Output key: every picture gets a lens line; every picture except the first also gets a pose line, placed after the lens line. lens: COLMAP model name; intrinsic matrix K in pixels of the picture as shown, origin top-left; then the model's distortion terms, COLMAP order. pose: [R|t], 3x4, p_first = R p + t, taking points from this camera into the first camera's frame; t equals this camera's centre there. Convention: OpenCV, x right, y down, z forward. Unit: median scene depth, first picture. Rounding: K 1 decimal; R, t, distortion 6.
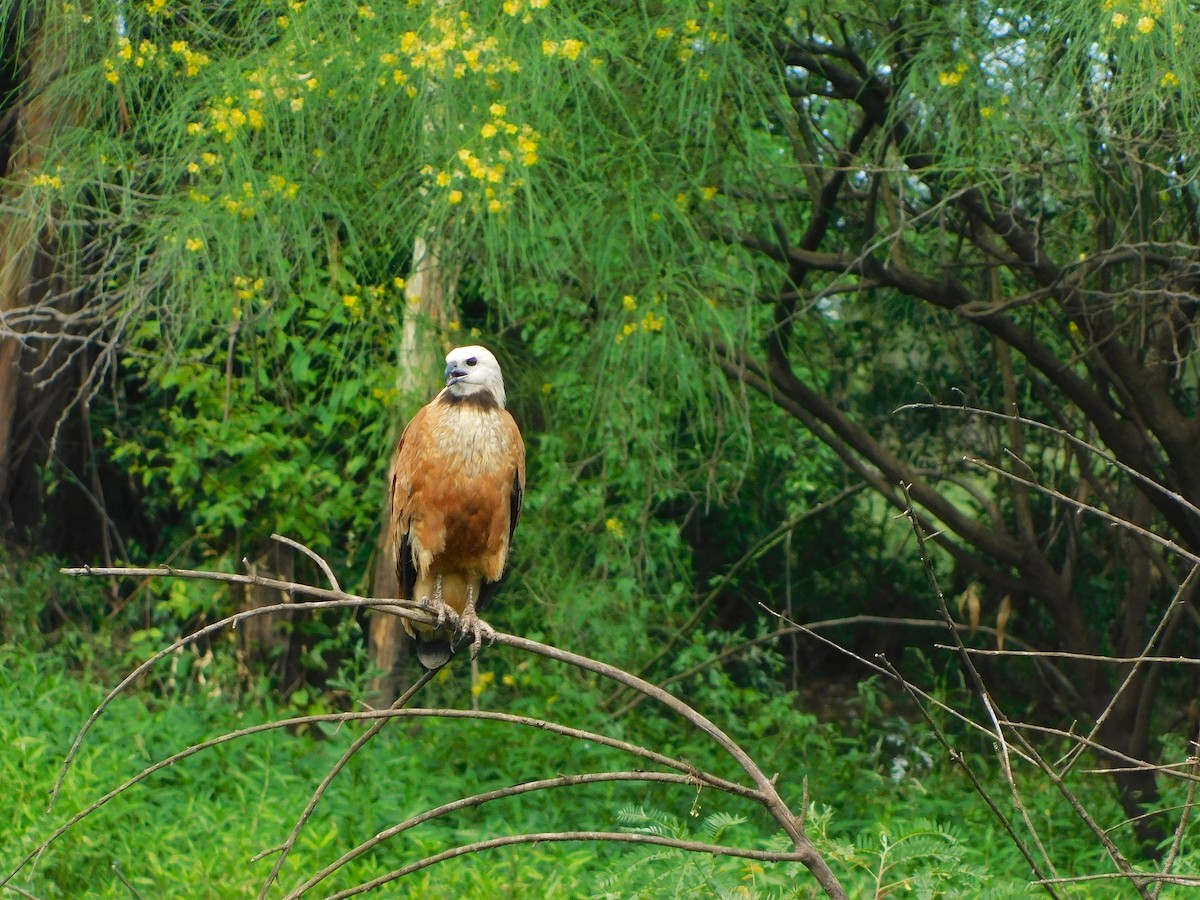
lens RADIAL K [[7305.1, 0, 619.1], [0, 7305.1, 519.7], [0, 0, 1]] dist [-2.787135, 0.000000]
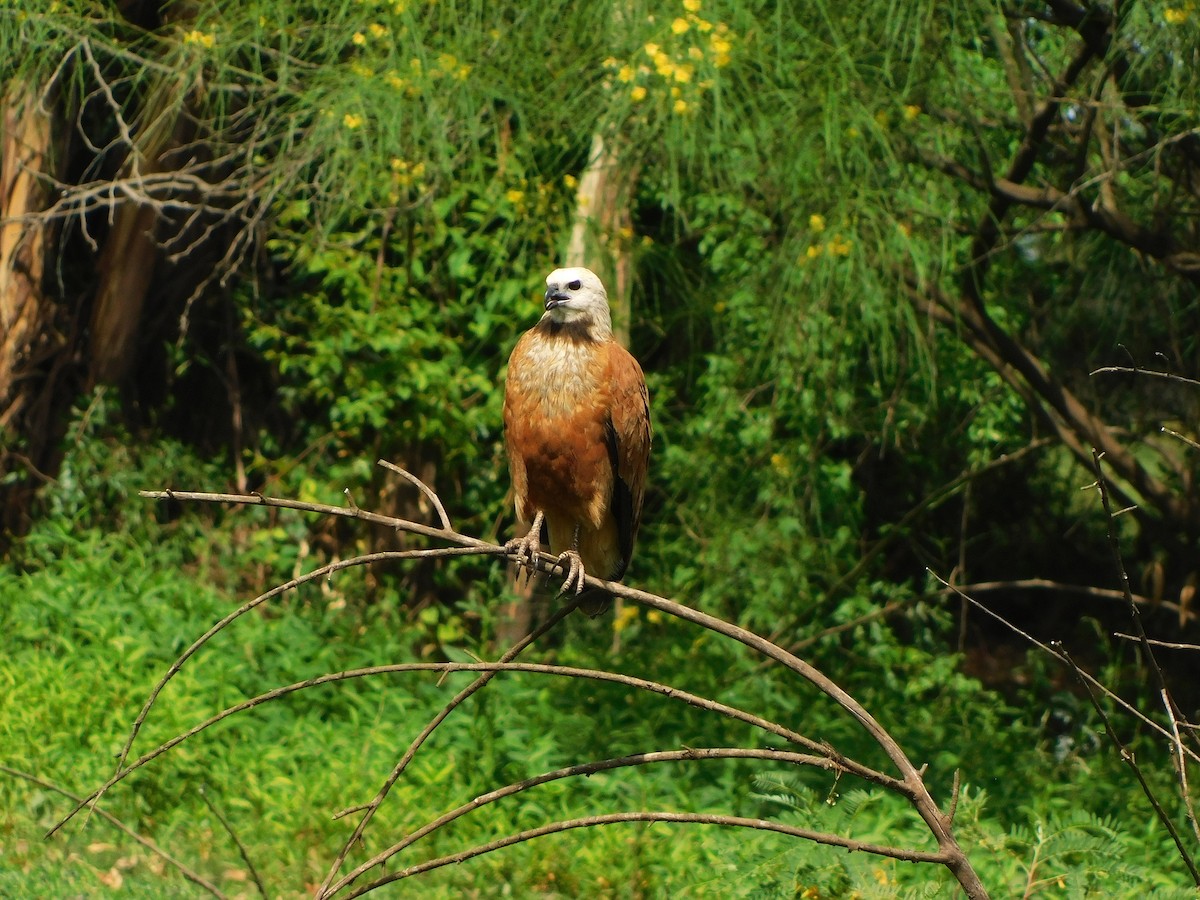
lens RADIAL K [[6891.1, 0, 679.3], [0, 6891.1, 490.3], [0, 0, 1]] dist [-2.533866, 0.000000]
pose [[0.996323, 0.083229, -0.020317, 0.004478], [-0.083001, 0.996479, 0.011847, -0.004718], [0.021231, -0.010117, 0.999723, 0.126459]]
